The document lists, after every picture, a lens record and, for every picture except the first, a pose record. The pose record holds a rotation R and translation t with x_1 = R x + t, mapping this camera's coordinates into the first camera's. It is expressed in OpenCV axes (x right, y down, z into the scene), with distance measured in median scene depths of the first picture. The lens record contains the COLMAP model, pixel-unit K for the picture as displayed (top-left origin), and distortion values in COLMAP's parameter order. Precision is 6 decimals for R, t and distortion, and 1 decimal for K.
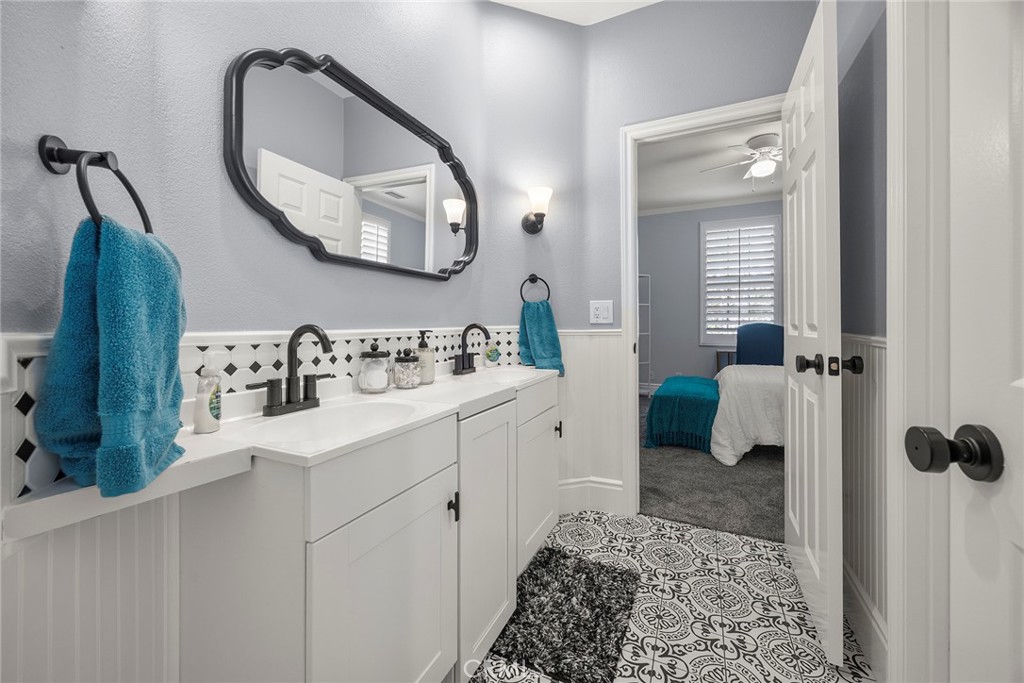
lens RADIAL K [[404.5, 0, 516.2], [0, 404.5, 323.9], [0, 0, 1]] dist [-0.001887, -0.000048]
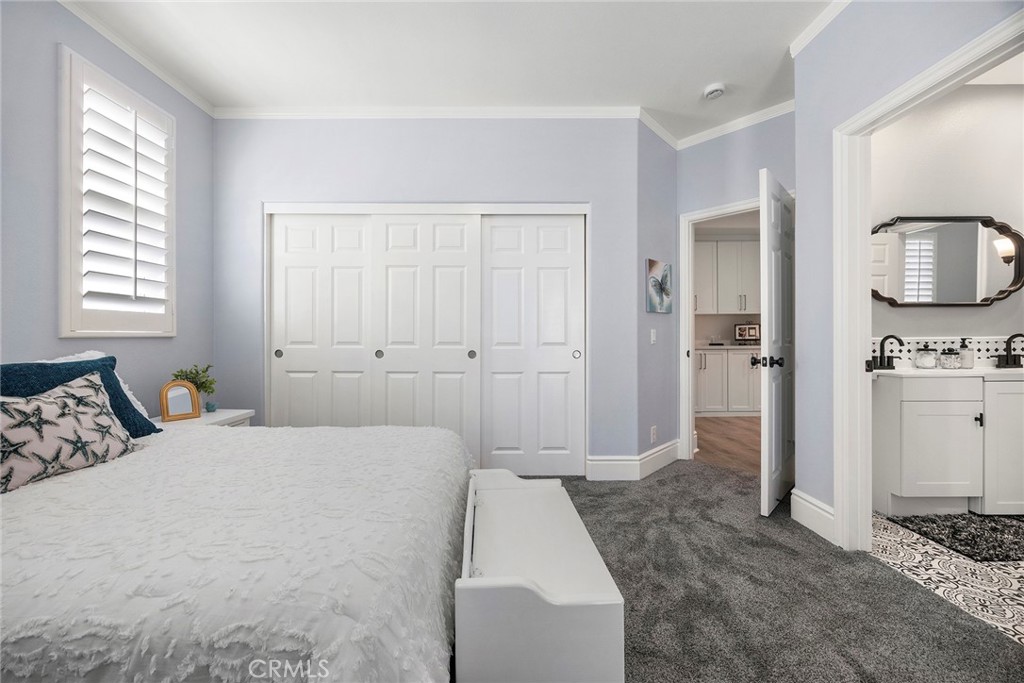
lens RADIAL K [[379.8, 0, 517.2], [0, 379.8, 337.7], [0, 0, 1]] dist [-0.001140, -0.000273]
pose [[0.420015, 0.000777, -0.907517, 0.459752], [0.005956, 0.999976, 0.003613, -0.003076], [0.907497, -0.006922, 0.420000, -1.484872]]
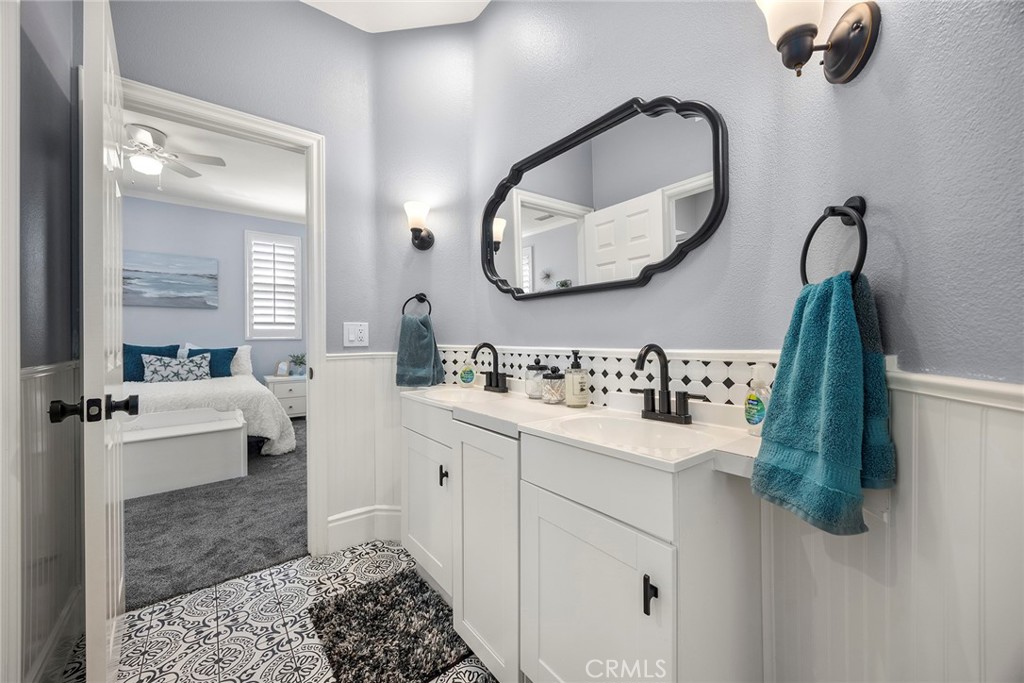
lens RADIAL K [[379.8, 0, 517.2], [0, 379.8, 337.7], [0, 0, 1]] dist [-0.001140, -0.000273]
pose [[-0.431942, -0.003746, -0.901894, 0.671271], [0.001208, 0.999988, -0.004732, -0.009294], [0.901900, -0.003134, -0.431933, 1.336507]]
